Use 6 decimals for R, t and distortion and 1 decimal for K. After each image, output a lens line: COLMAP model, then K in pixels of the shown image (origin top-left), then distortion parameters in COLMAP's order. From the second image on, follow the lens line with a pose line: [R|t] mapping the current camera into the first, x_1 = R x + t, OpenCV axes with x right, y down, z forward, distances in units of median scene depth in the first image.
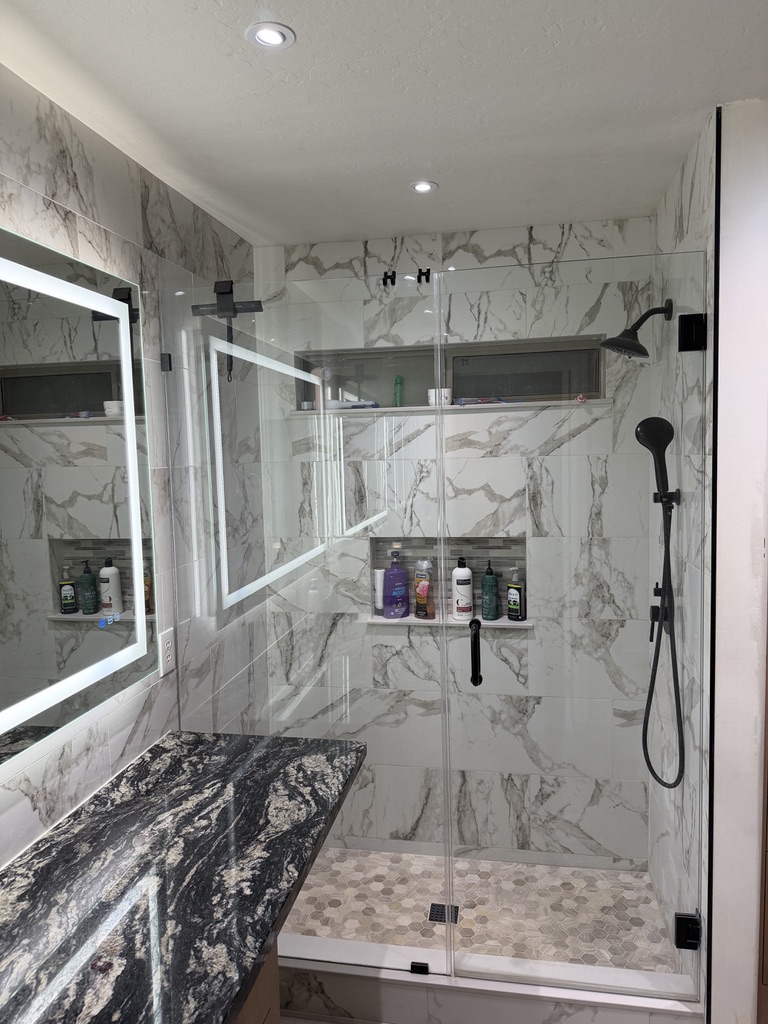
lens RADIAL K [[680.6, 0, 385.3], [0, 680.6, 498.0], [0, 0, 1]] dist [0.091935, -0.139604]
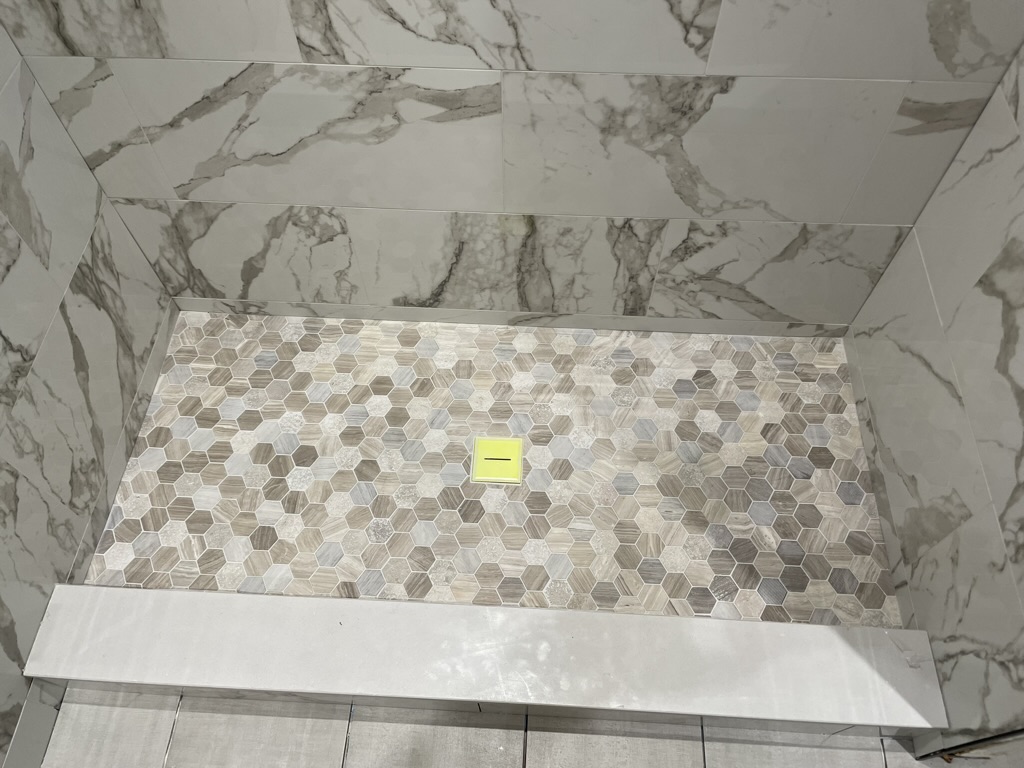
lens RADIAL K [[780.6, 0, 513.2], [0, 780.6, 385.5], [0, 0, 1]] dist [0.079462, -0.113704]
pose [[0.991266, -0.101649, 0.084022, 0.044214], [-0.009841, 0.578321, 0.815750, 0.023222], [-0.131512, -0.809452, 0.572270, 0.607549]]
